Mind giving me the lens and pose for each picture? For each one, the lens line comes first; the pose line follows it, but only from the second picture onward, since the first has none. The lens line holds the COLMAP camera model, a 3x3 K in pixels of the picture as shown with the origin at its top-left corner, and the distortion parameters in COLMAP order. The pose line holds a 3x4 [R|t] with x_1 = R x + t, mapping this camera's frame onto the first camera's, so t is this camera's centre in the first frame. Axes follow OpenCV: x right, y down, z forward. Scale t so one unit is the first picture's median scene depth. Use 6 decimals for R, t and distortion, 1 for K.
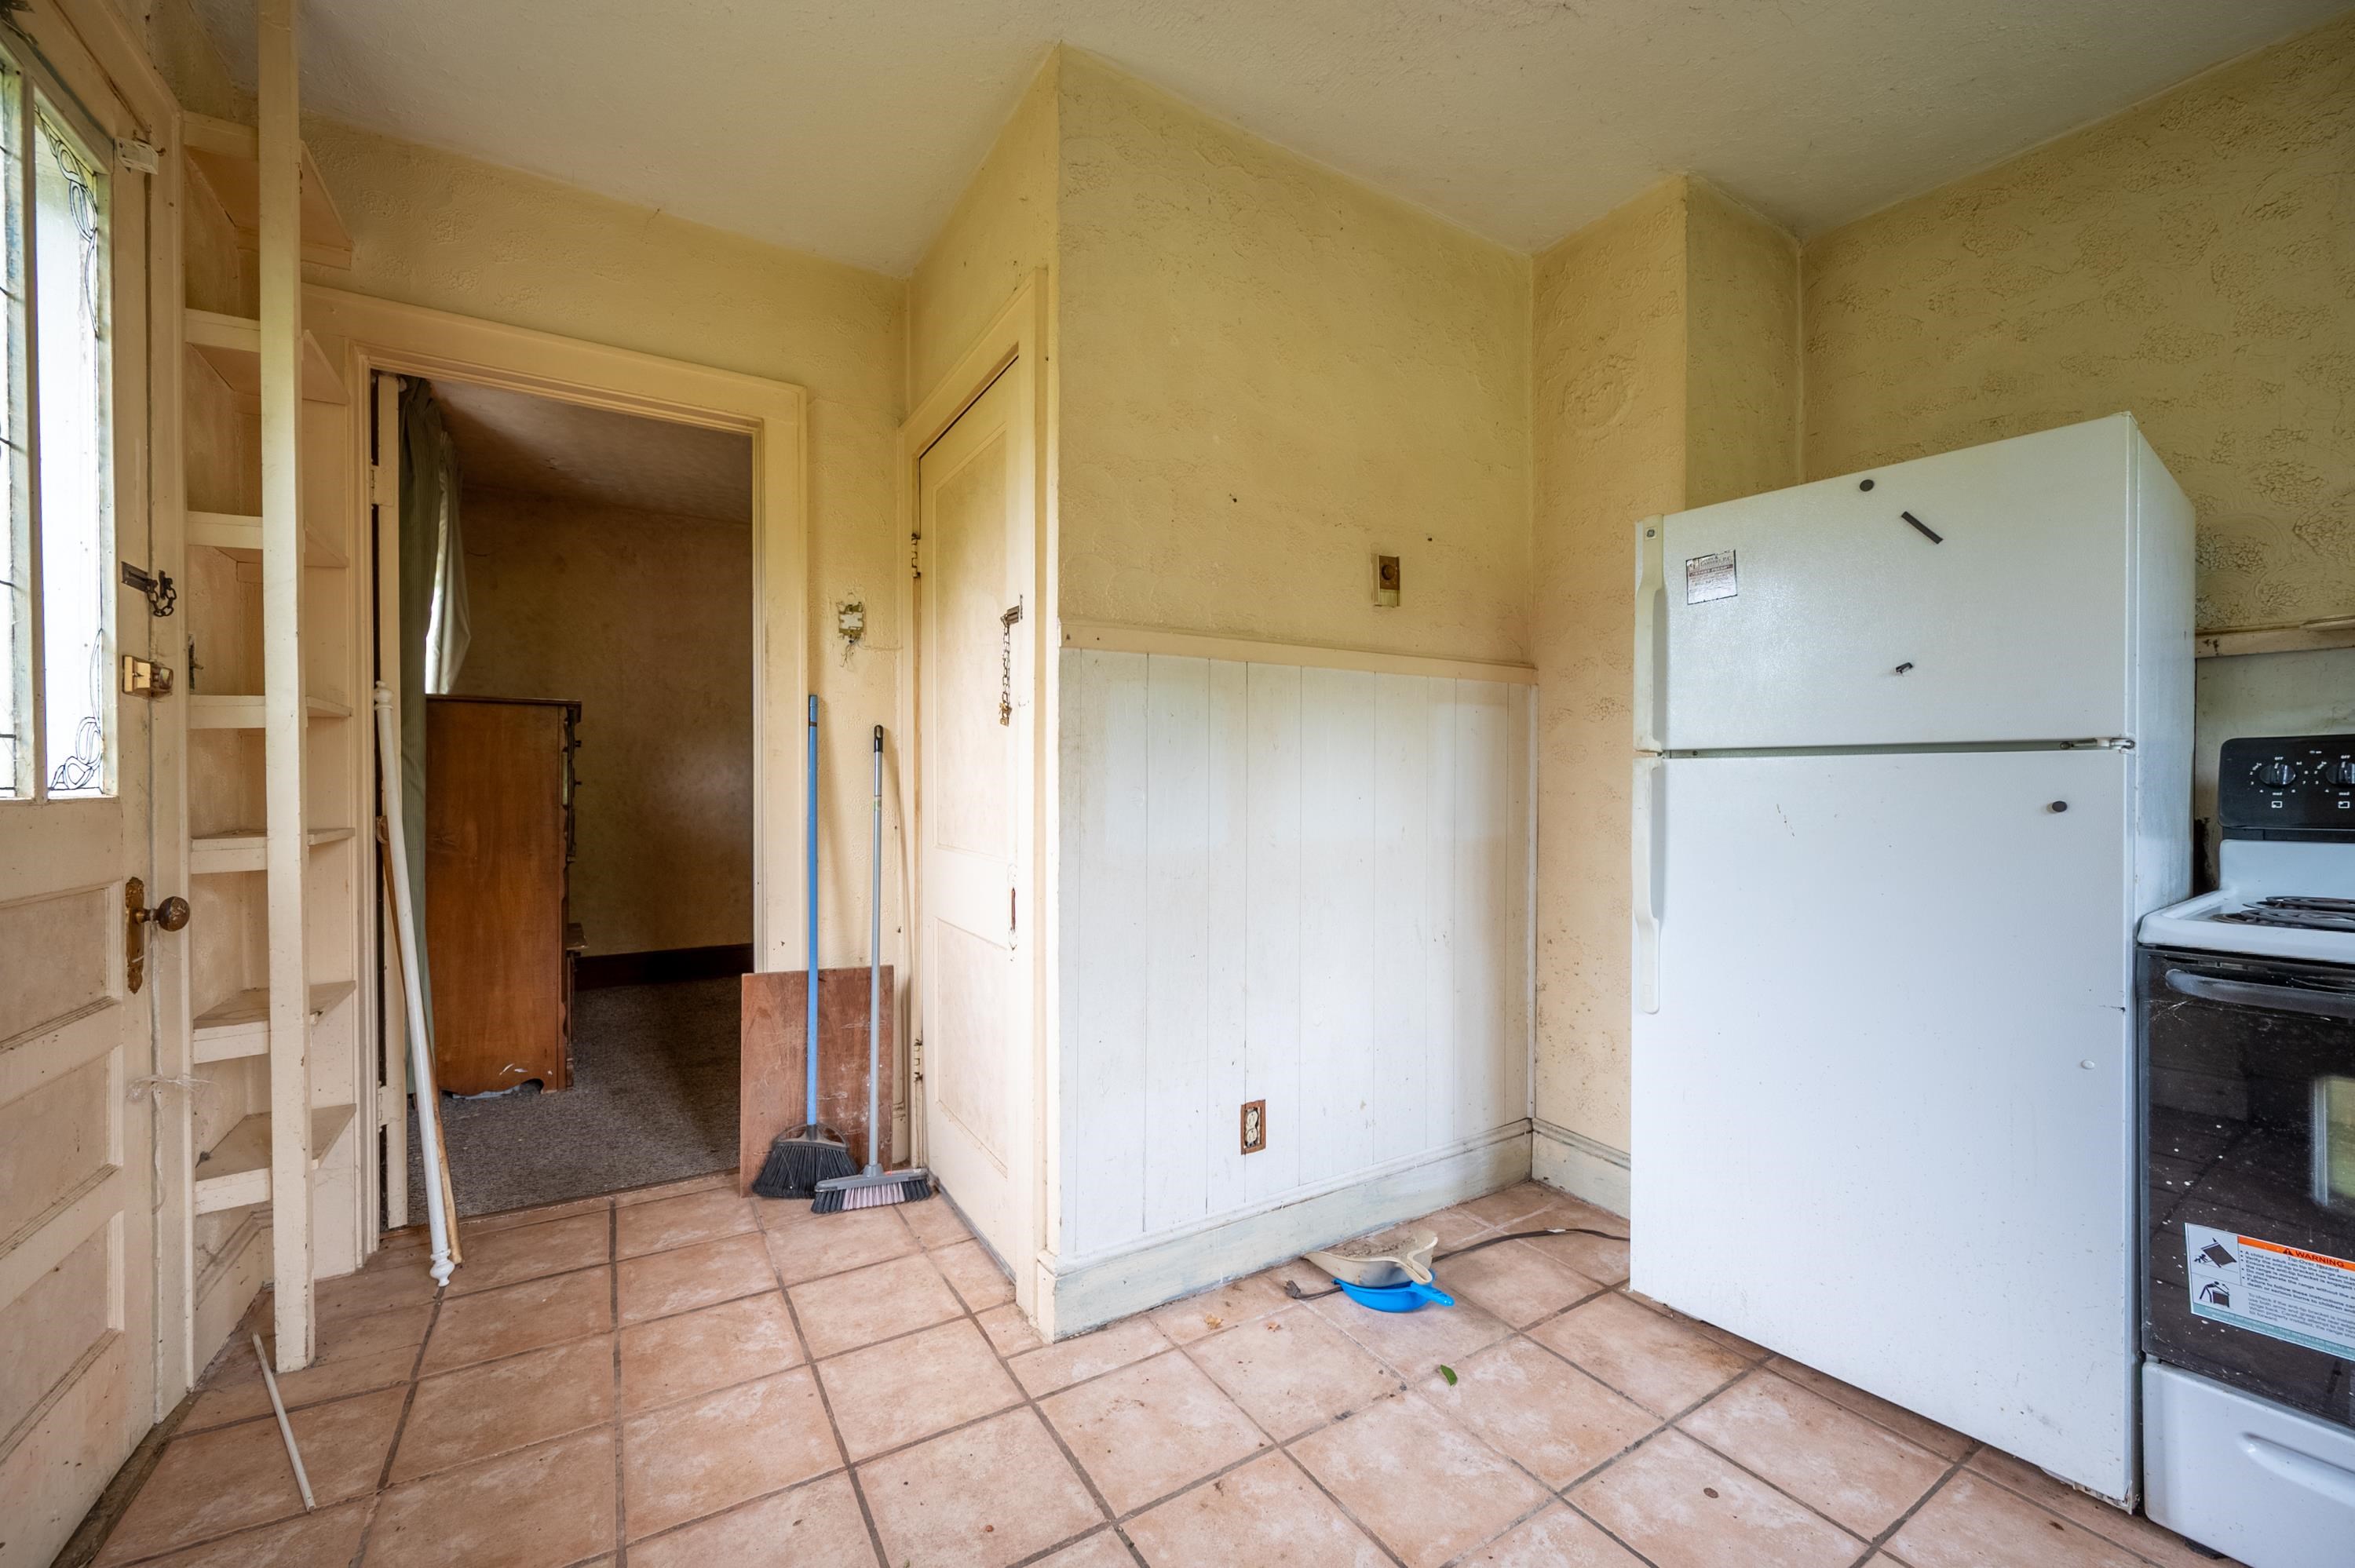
lens RADIAL K [[929.3, 0, 1177.1], [0, 929.3, 784.2], [0, 0, 1]] dist [-0.001928, -0.000249]
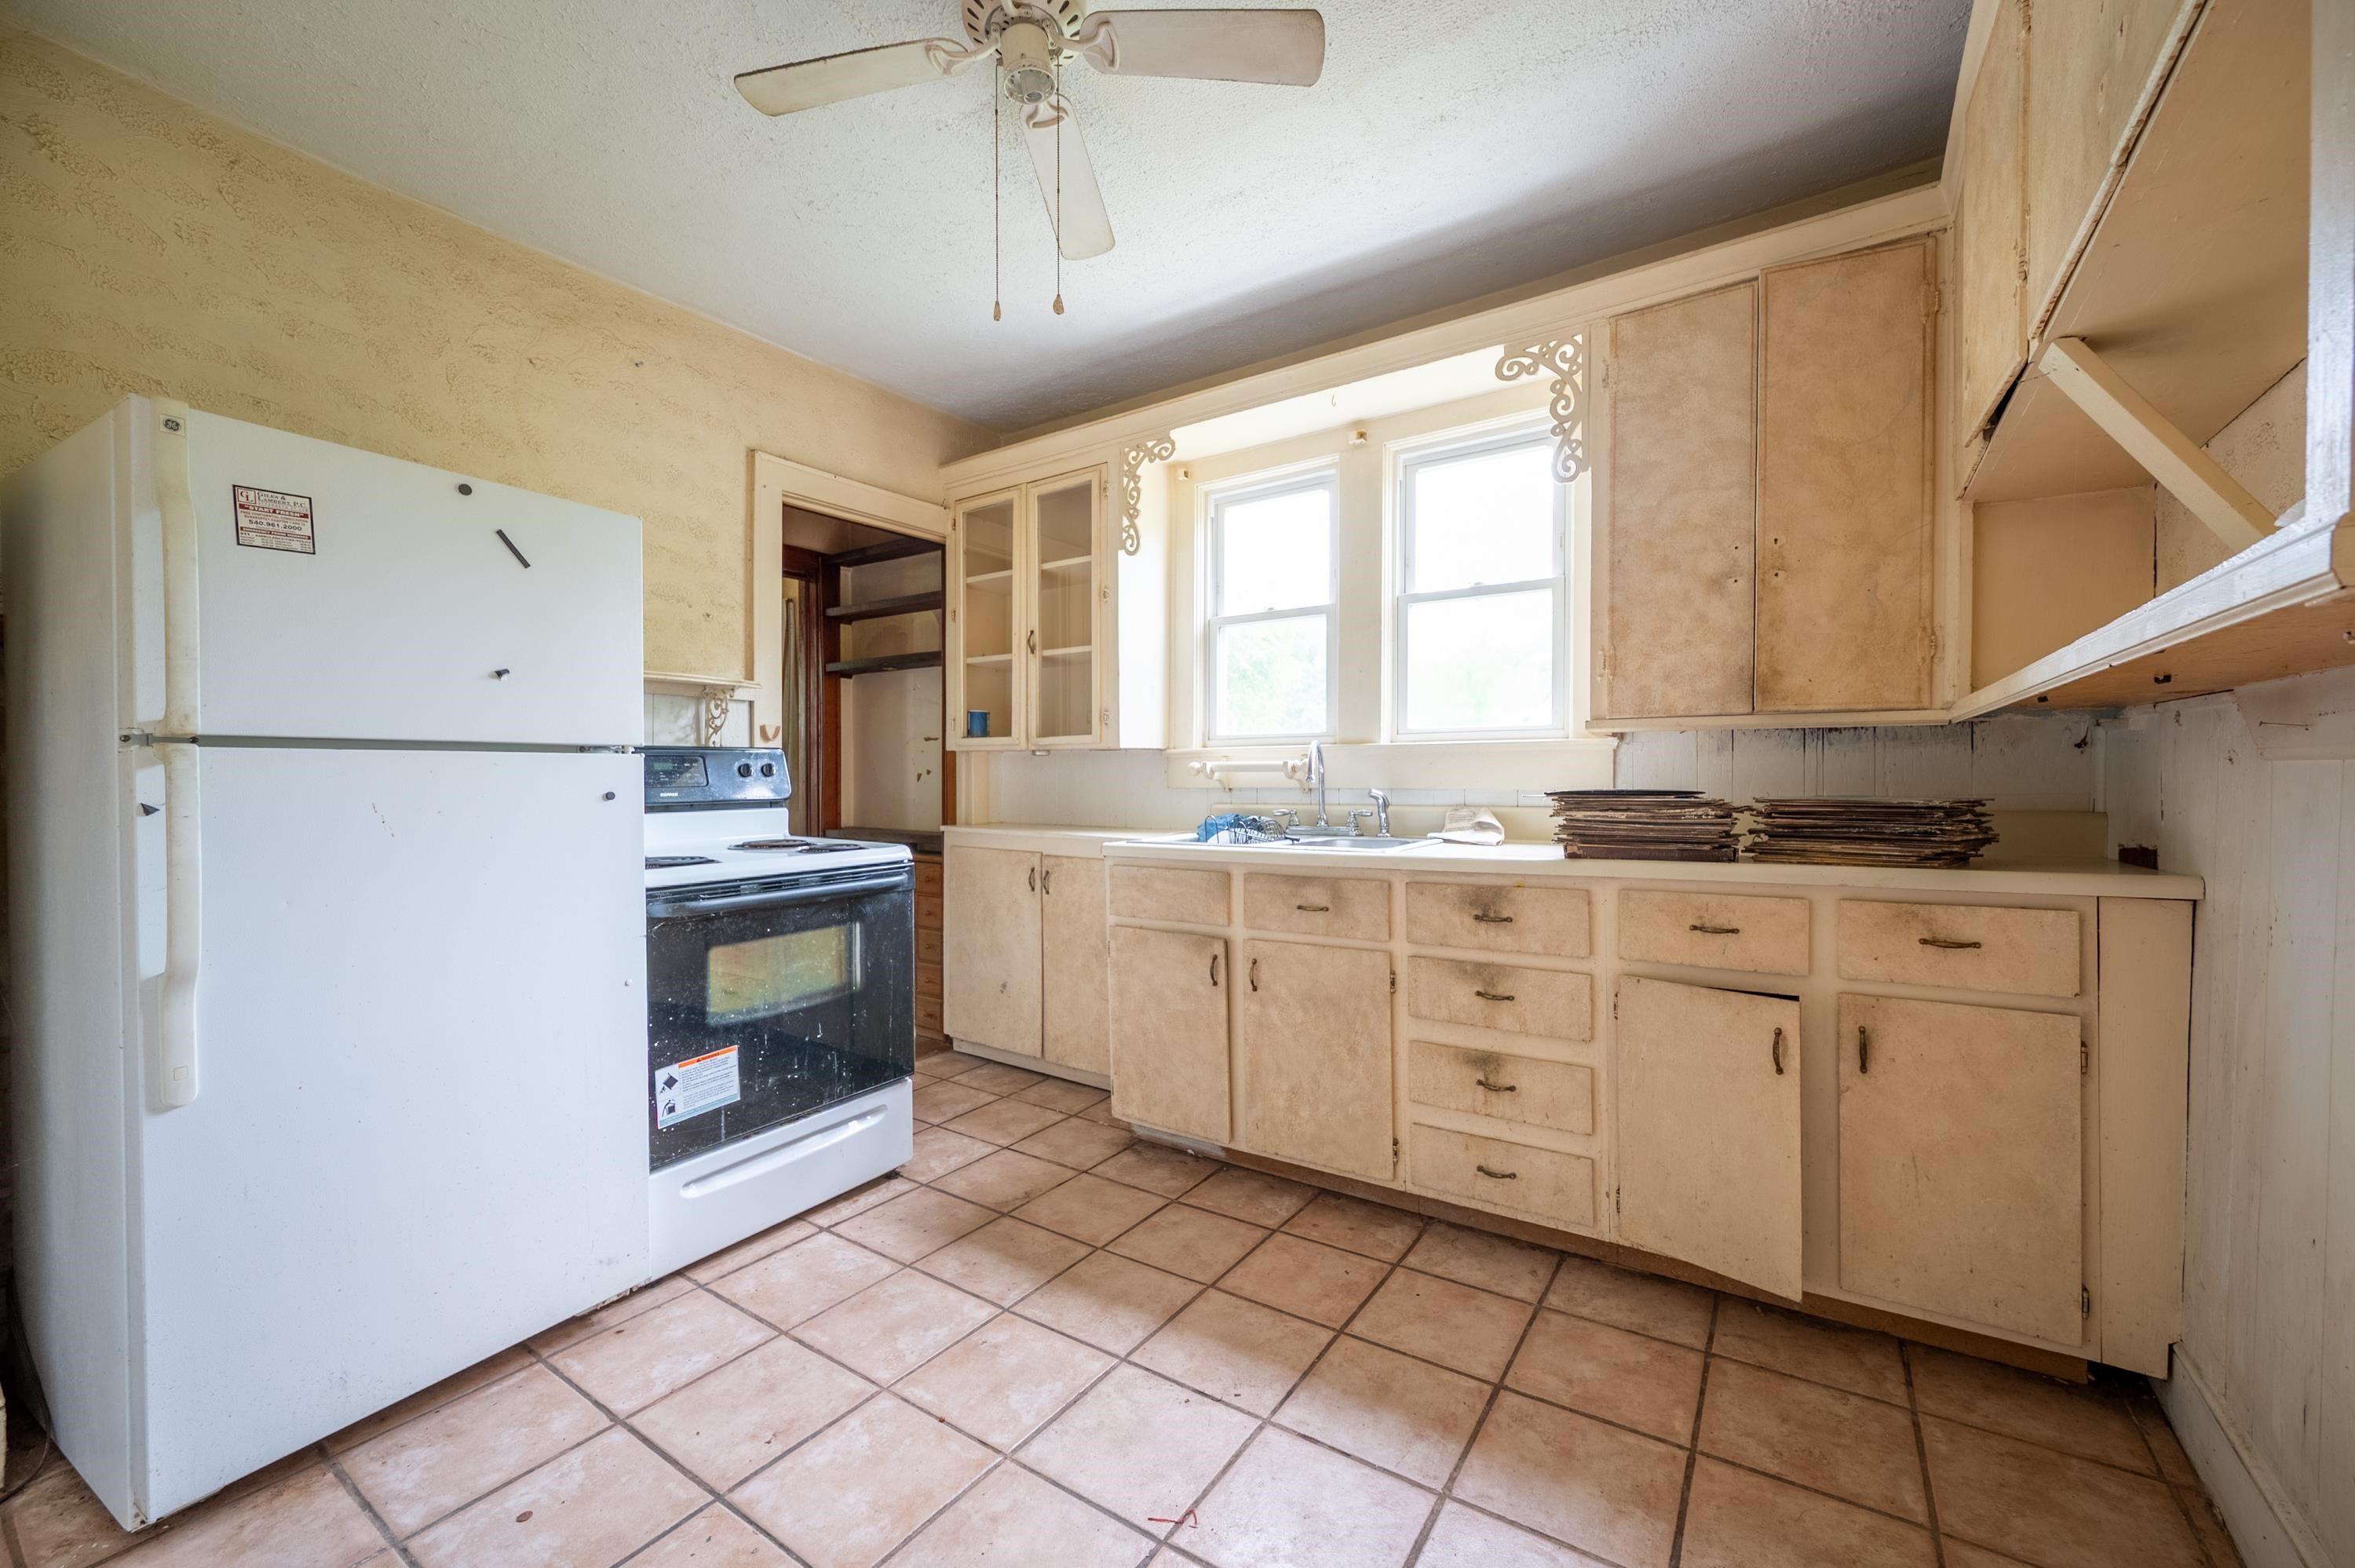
lens RADIAL K [[929.3, 0, 1179.4], [0, 929.3, 784.5], [0, 0, 1]] dist [-0.001928, -0.000249]
pose [[-0.409892, -0.010324, 0.912075, -0.575095], [0.001516, 0.999927, 0.012000, -0.006821], [-0.912133, 0.006301, -0.409847, 0.771415]]
